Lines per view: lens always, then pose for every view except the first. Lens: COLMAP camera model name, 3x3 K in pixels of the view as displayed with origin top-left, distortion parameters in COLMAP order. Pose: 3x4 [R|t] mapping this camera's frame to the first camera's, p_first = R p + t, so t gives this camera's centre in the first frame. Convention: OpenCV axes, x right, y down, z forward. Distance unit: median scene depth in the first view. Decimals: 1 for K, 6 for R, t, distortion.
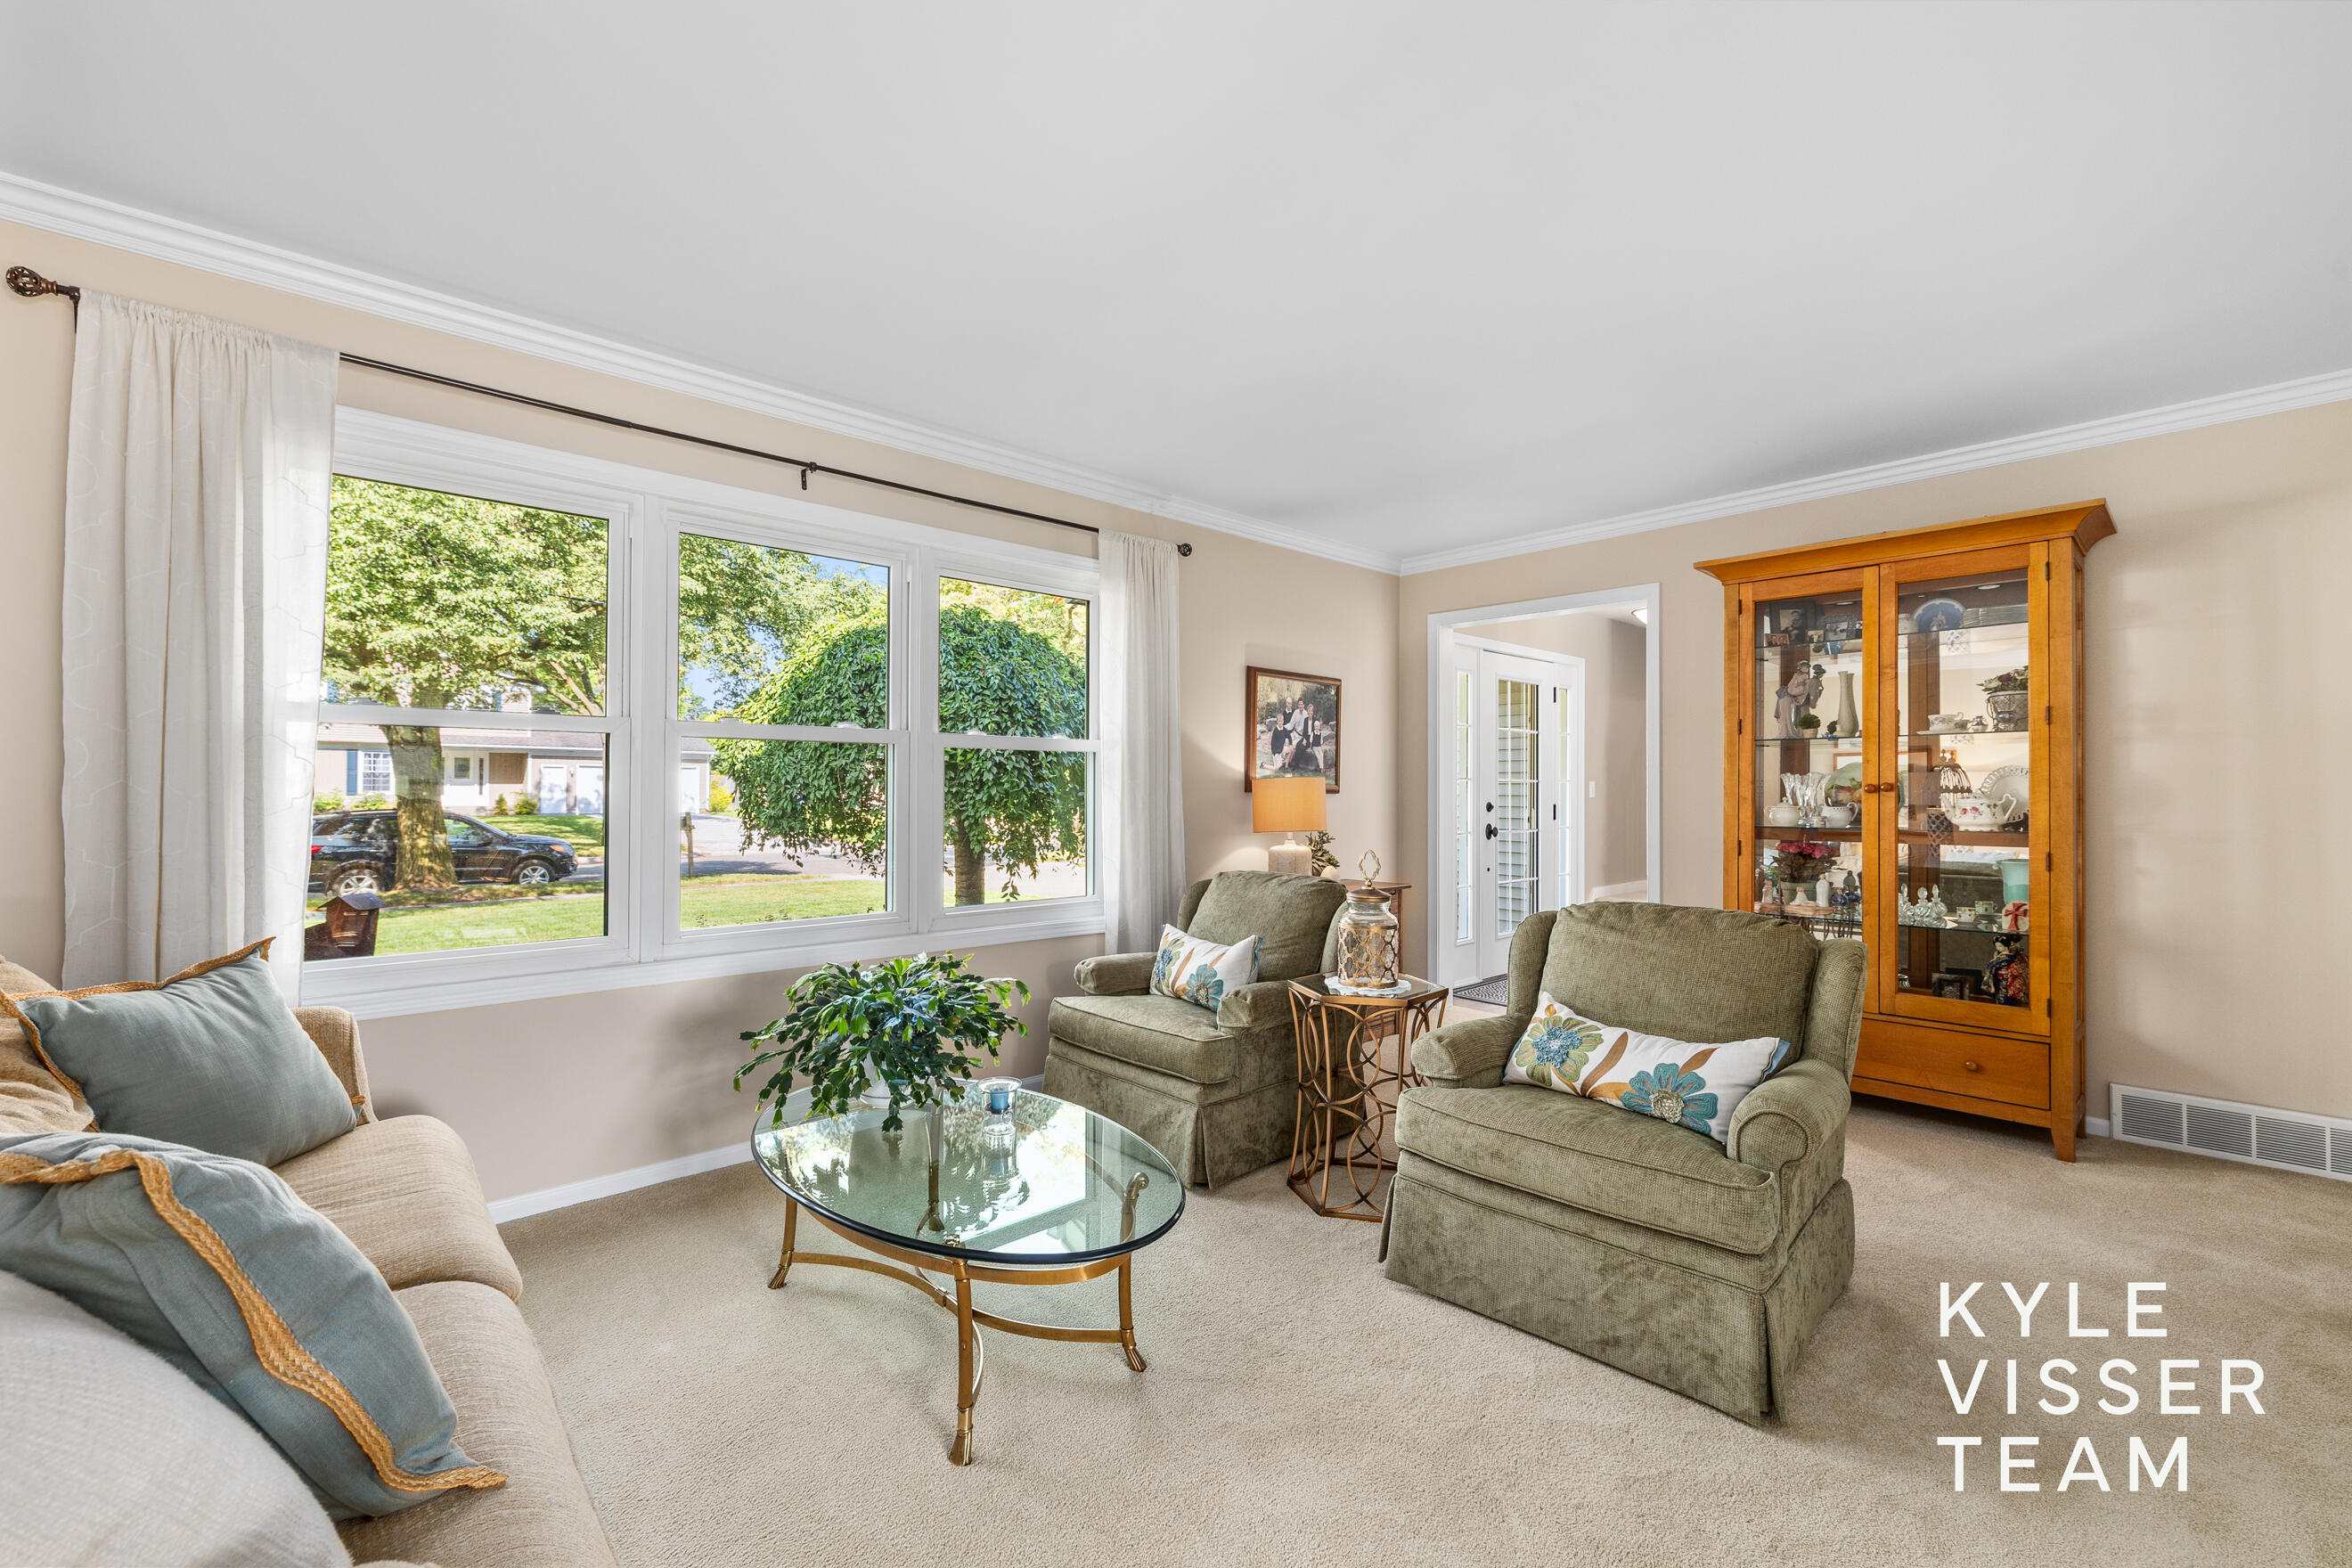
lens RADIAL K [[996.1, 0, 1176.0], [0, 996.1, 784.0], [0, 0, 1]] dist [0.001823, 0.000362]
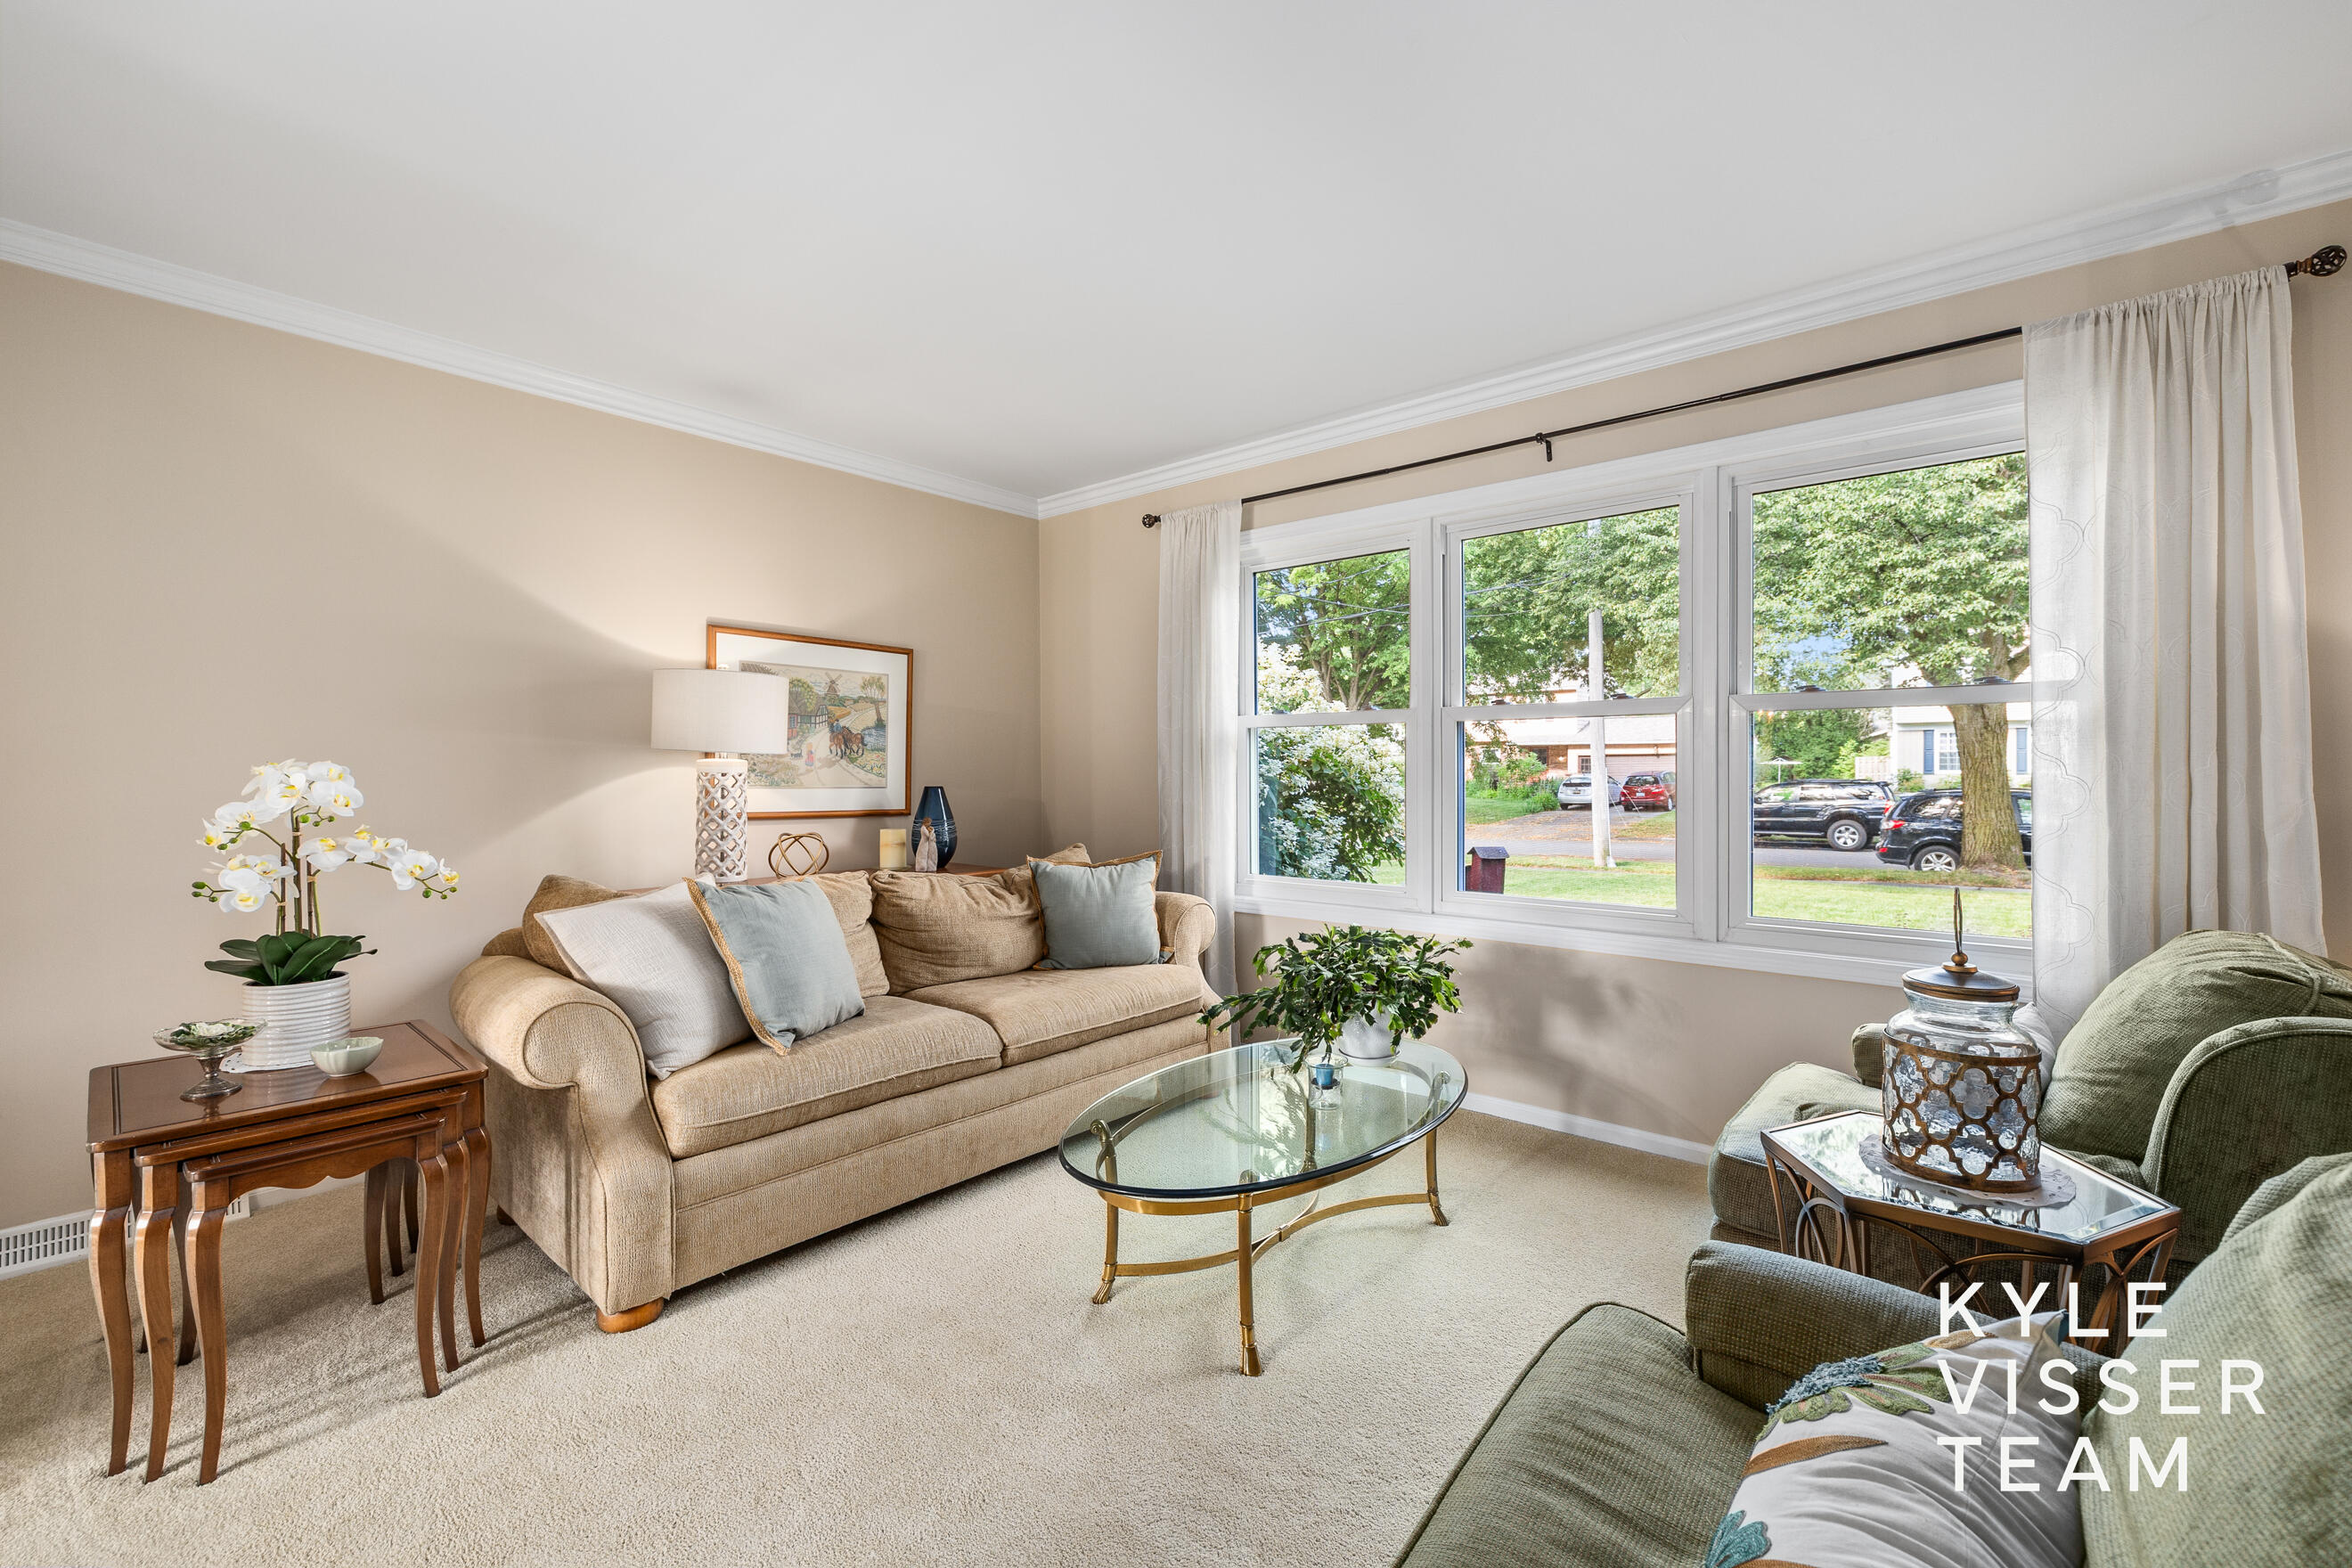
lens RADIAL K [[996.1, 0, 1176.0], [0, 996.1, 784.0], [0, 0, 1]] dist [0.001823, 0.000362]
pose [[0.121078, 0.010474, -0.992588, 0.423161], [0.011064, 0.999868, 0.011900, 0.001634], [0.992581, -0.012423, 0.120946, 0.402019]]
